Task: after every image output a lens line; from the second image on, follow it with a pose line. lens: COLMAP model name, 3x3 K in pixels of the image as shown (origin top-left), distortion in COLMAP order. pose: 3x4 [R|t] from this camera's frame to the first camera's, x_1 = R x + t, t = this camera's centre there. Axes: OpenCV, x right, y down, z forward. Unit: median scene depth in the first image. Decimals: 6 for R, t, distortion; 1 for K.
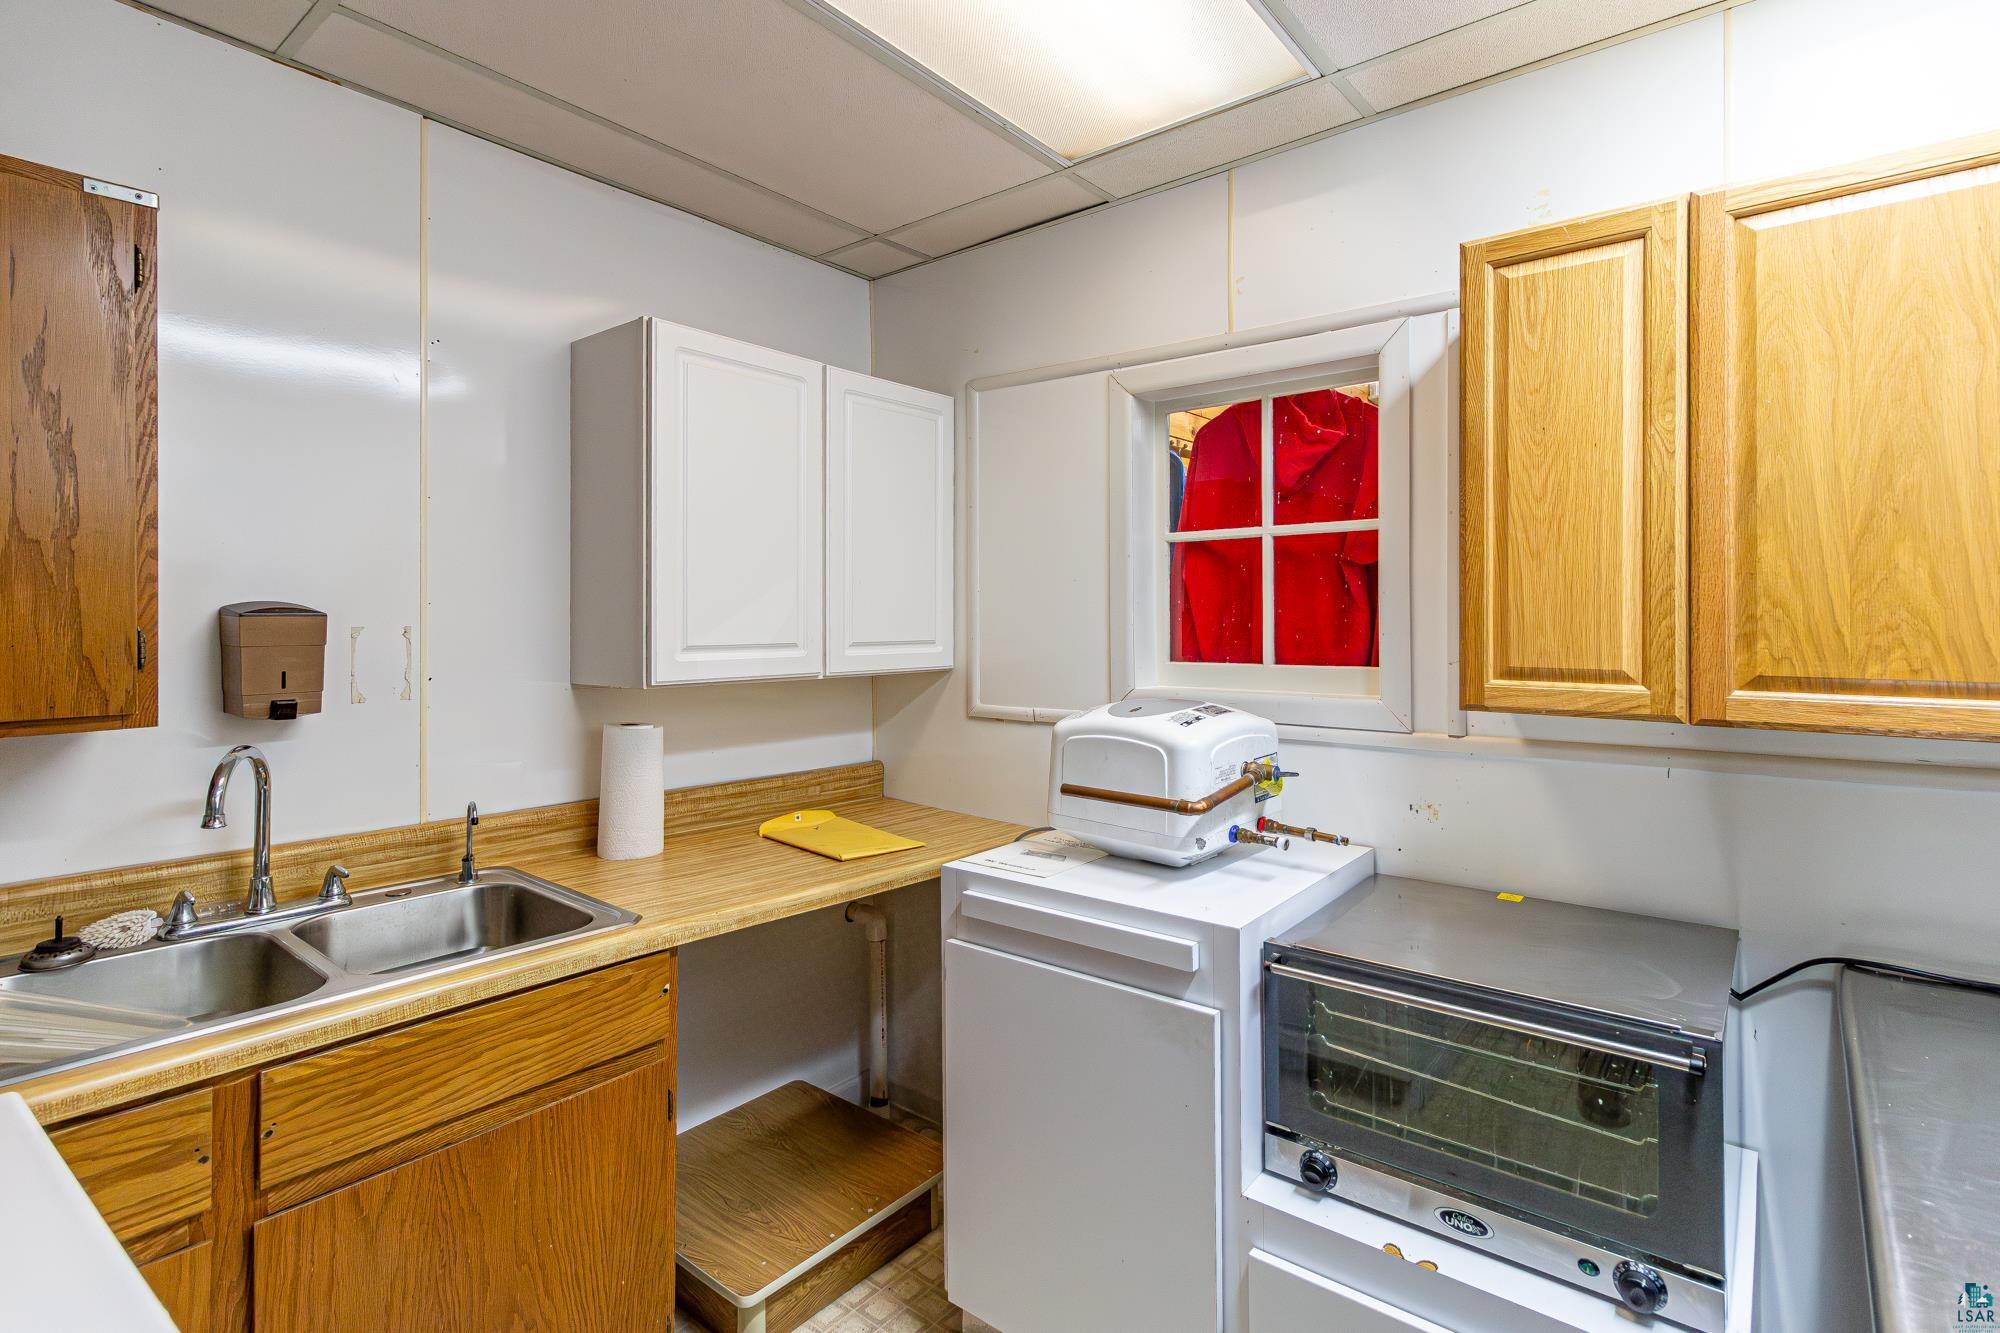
lens RADIAL K [[963.2, 0, 1018.1], [0, 963.2, 617.7], [0, 0, 1]] dist [-0.002732, -0.000523]
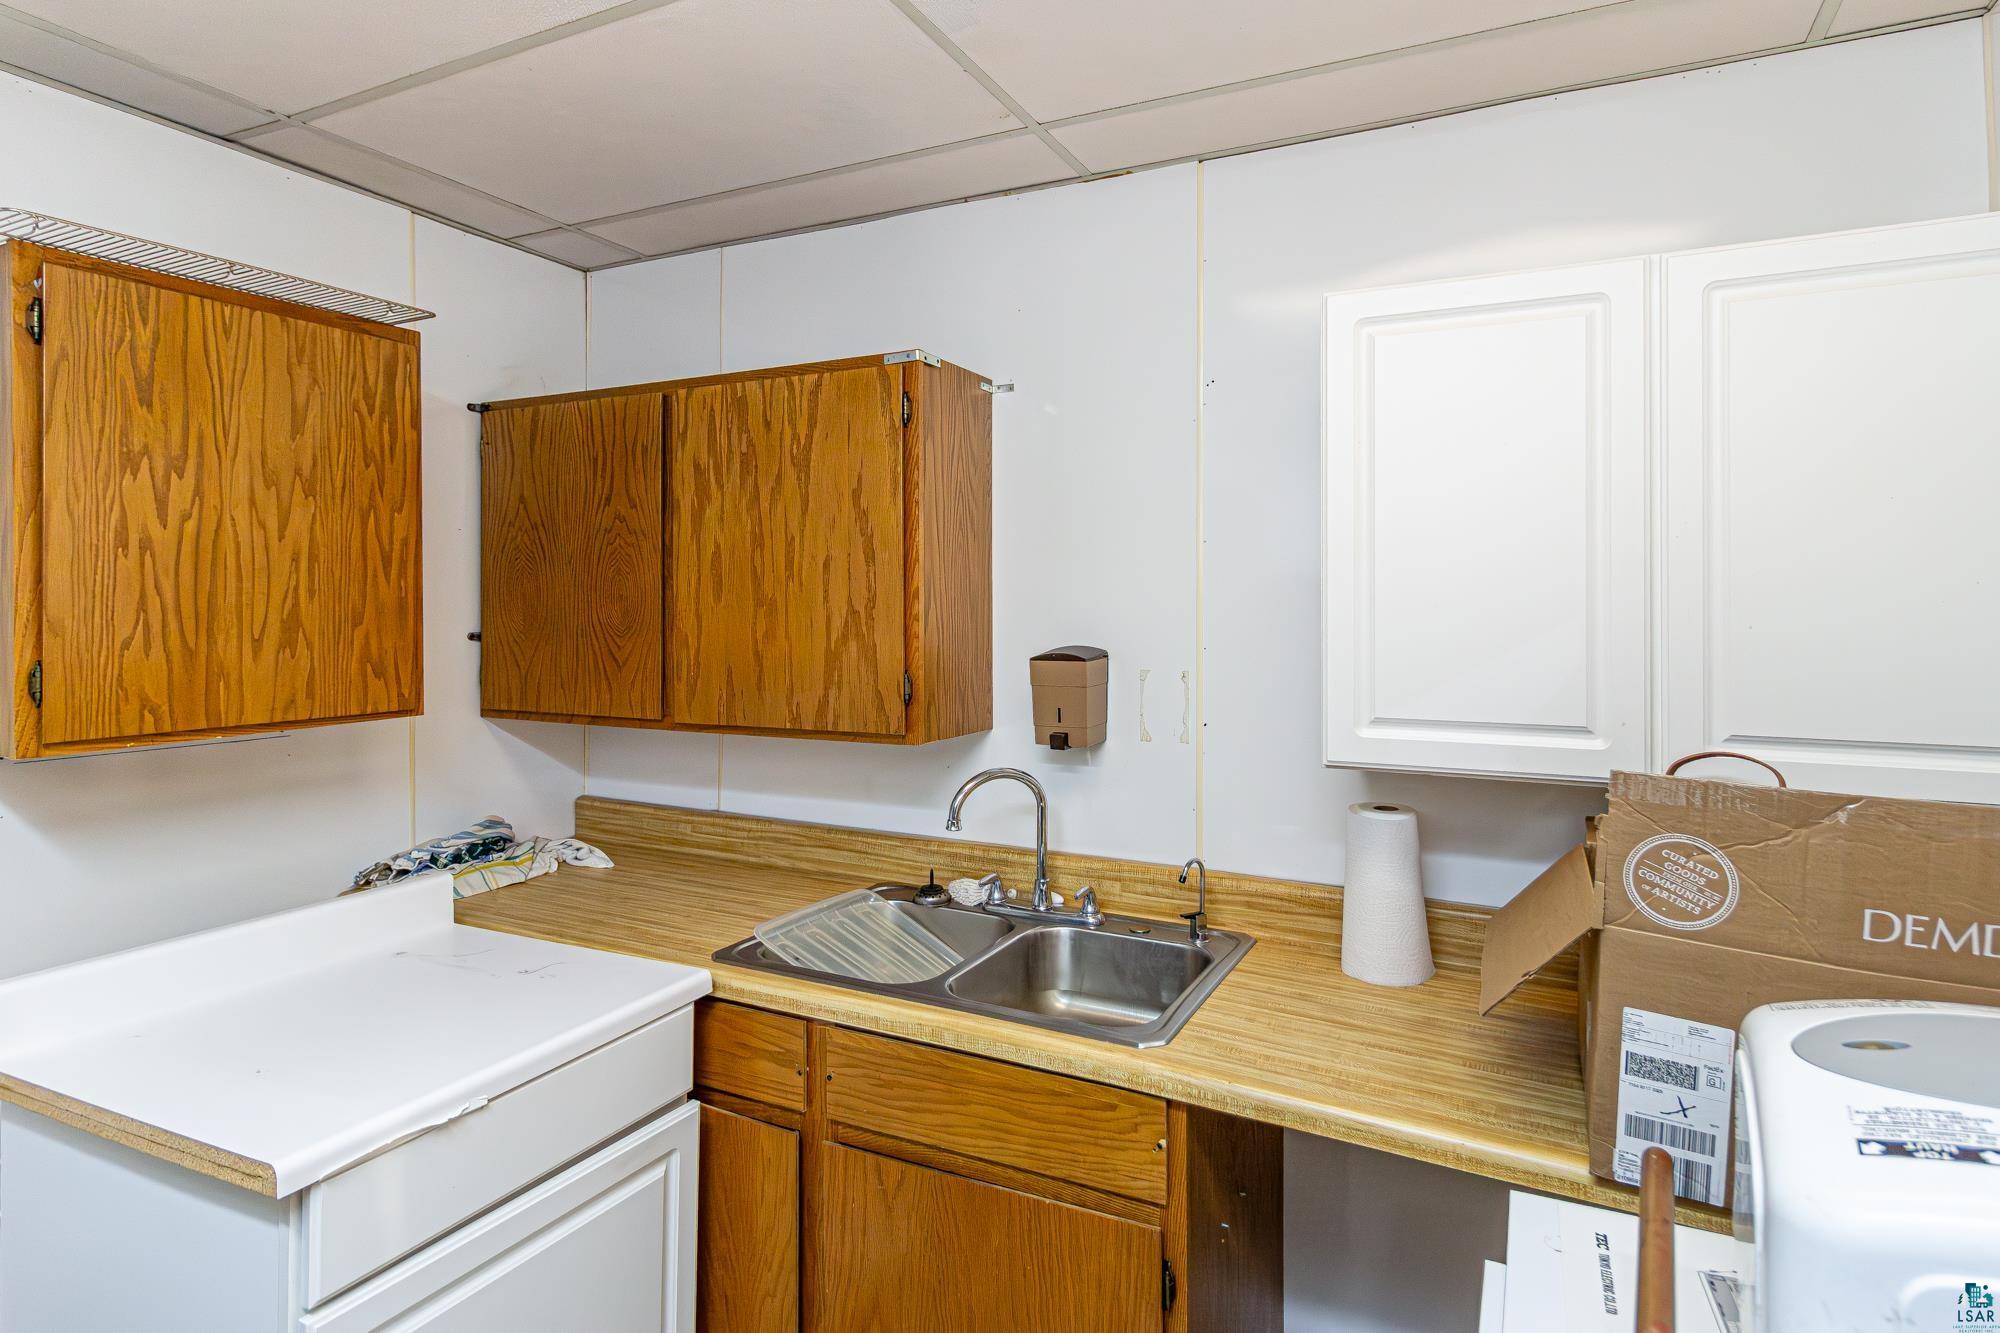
lens RADIAL K [[1042.2, 0, 1039.3], [0, 1042.2, 599.9], [0, 0, 1]] dist [-0.003684, -0.000364]
pose [[0.224517, -0.003417, -0.974464, 0.532757], [-0.000851, 0.999993, -0.003703, -0.080721], [0.974470, 0.001661, 0.224513, 0.793800]]
